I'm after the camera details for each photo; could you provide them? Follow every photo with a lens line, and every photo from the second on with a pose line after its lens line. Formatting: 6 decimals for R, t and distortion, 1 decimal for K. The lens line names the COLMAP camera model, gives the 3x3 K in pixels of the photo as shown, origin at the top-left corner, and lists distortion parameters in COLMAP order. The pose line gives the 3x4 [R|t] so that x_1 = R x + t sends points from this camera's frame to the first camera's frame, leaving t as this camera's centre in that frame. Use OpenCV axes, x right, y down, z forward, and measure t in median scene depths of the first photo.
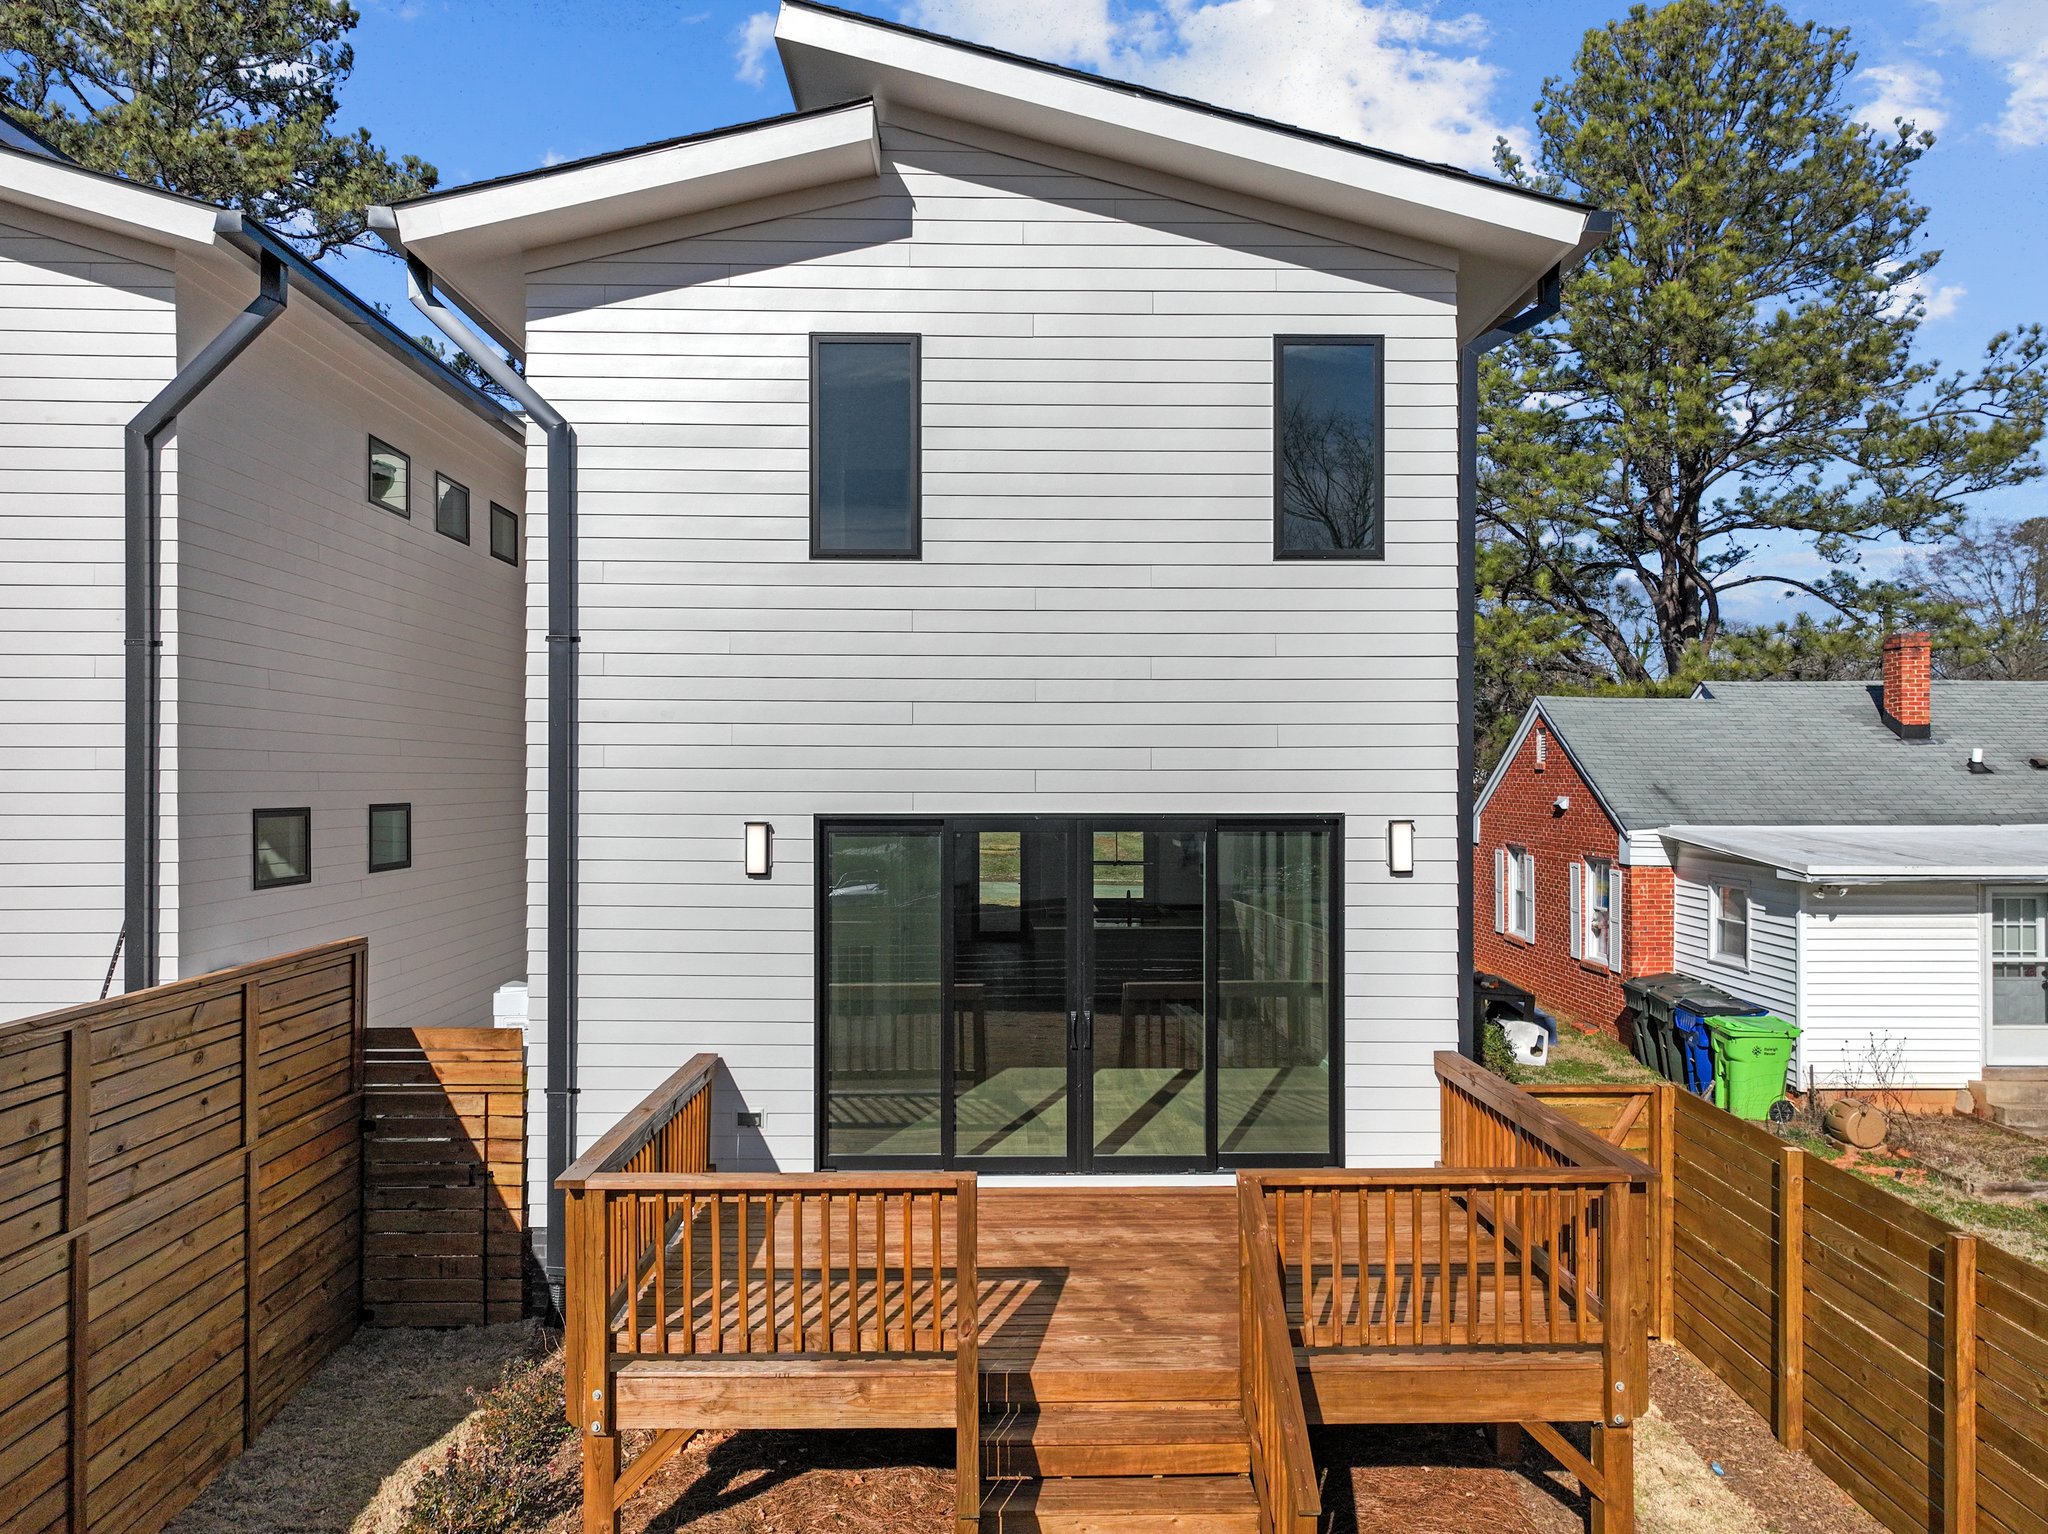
lens RADIAL K [[1528.8, 0, 1027.0], [0, 1528.8, 761.0], [0, 0, 1]] dist [-0.009833, 0.033108]
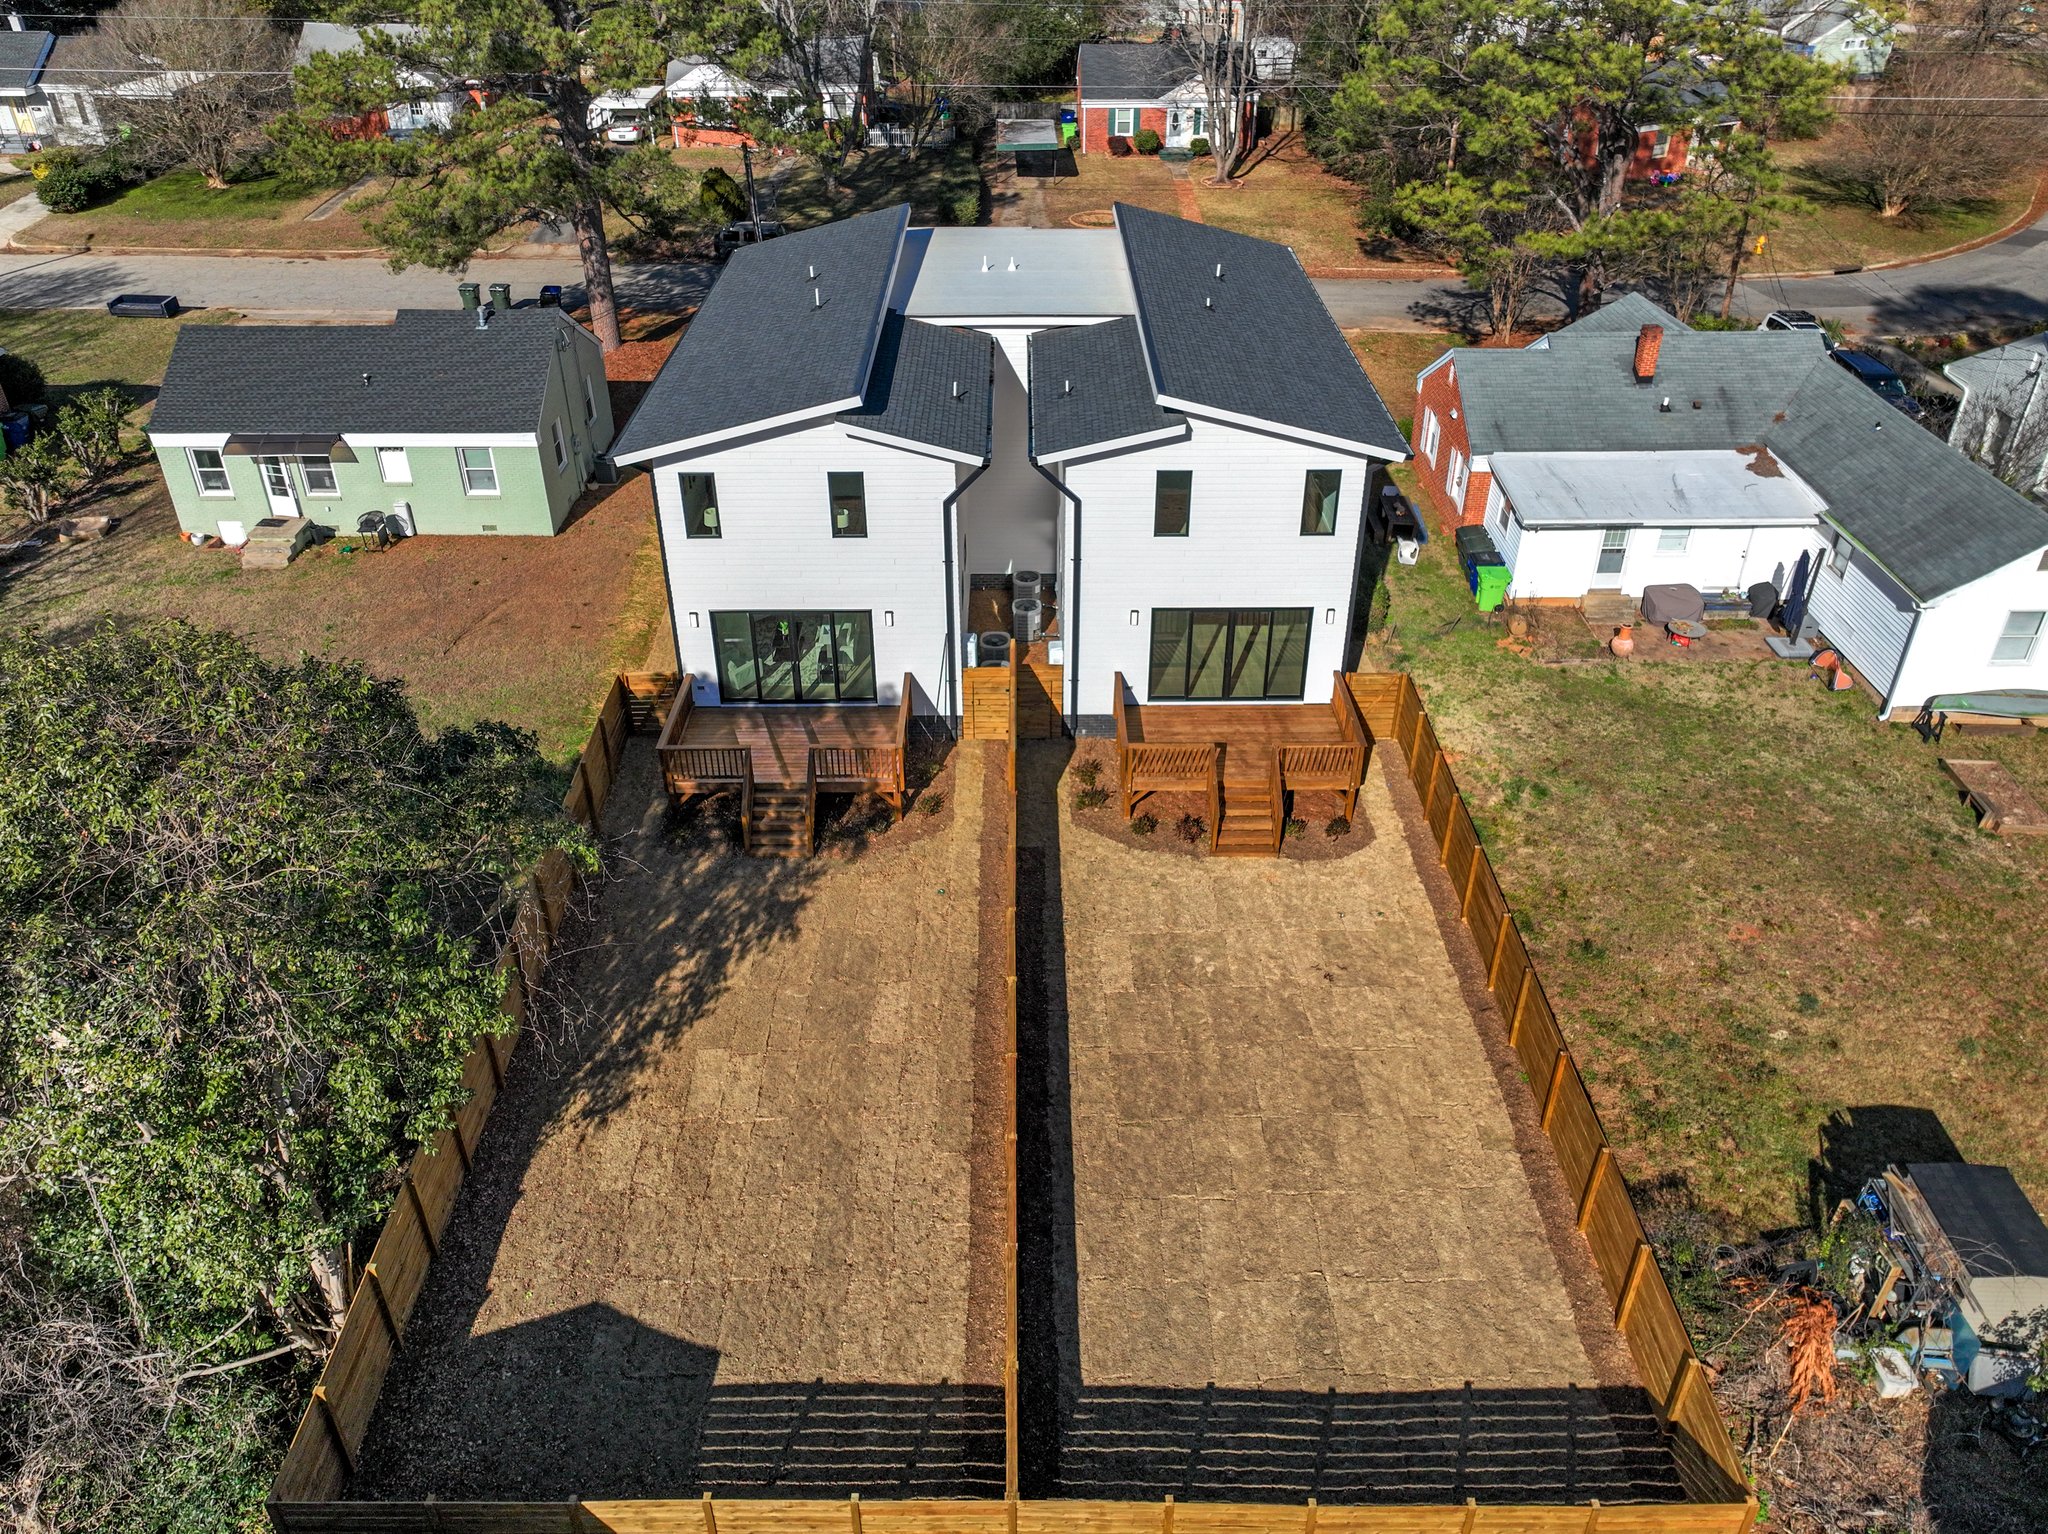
lens RADIAL K [[1580.5, 0, 1024.0], [0, 1580.5, 767.0], [0, 0, 1]] dist [-0.002502, 0.003356]
pose [[0.999937, 0.002649, -0.010949, -0.365432], [0.003809, 0.835201, 0.549932, -1.504494], [0.010602, -0.549939, 0.835138, -1.970104]]
